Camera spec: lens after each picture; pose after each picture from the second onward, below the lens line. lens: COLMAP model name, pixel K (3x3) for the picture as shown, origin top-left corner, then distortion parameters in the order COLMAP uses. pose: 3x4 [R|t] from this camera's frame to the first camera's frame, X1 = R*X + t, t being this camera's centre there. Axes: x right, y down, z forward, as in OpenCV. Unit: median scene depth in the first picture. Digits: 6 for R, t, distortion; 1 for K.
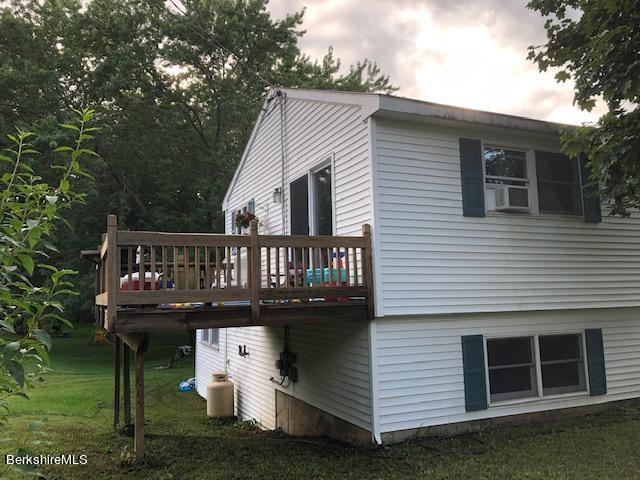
lens RADIAL K [[511.4, 0, 291.2], [0, 511.4, 214.3], [0, 0, 1]] dist [-0.000808, -0.000435]
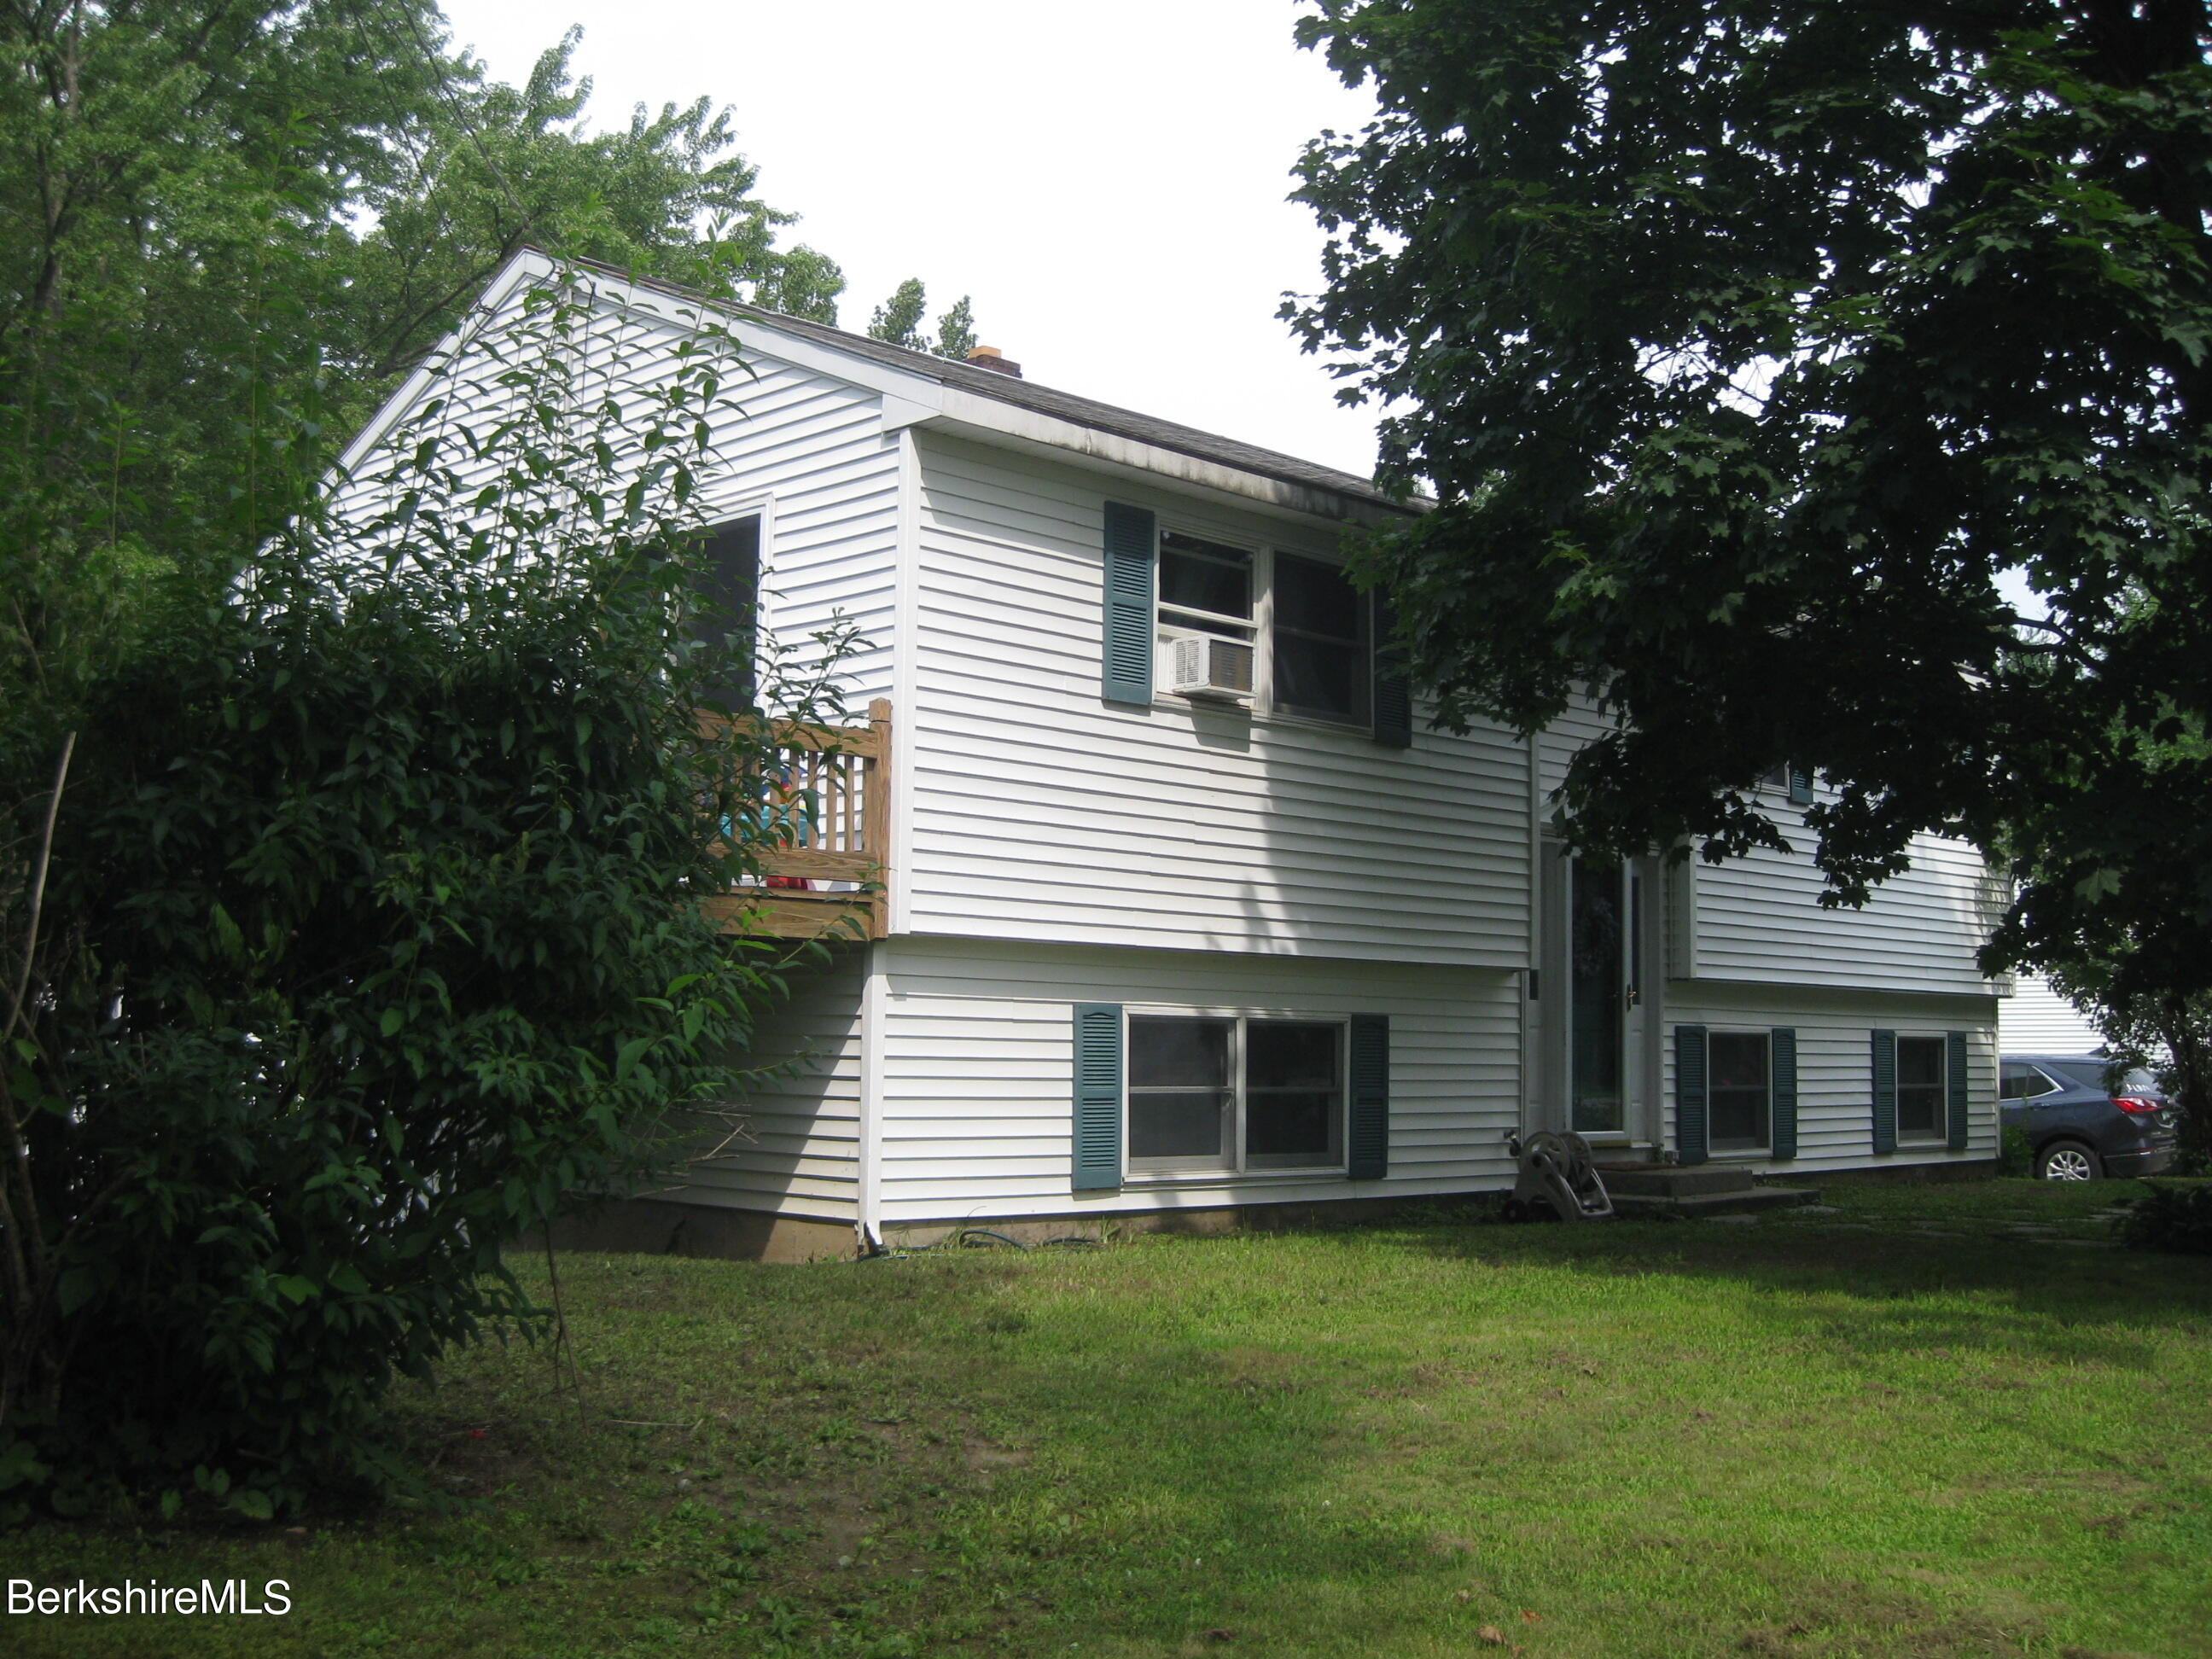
lens RADIAL K [[2435.5, 0, 1101.2], [0, 2435.5, 776.0], [0, 0, 1]] dist [-0.185765, 0.153801]
pose [[0.919720, 0.070349, 0.386221, -0.366881], [-0.079901, 0.996765, 0.008713, 0.042576], [-0.384359, -0.038873, 0.922365, -0.696643]]
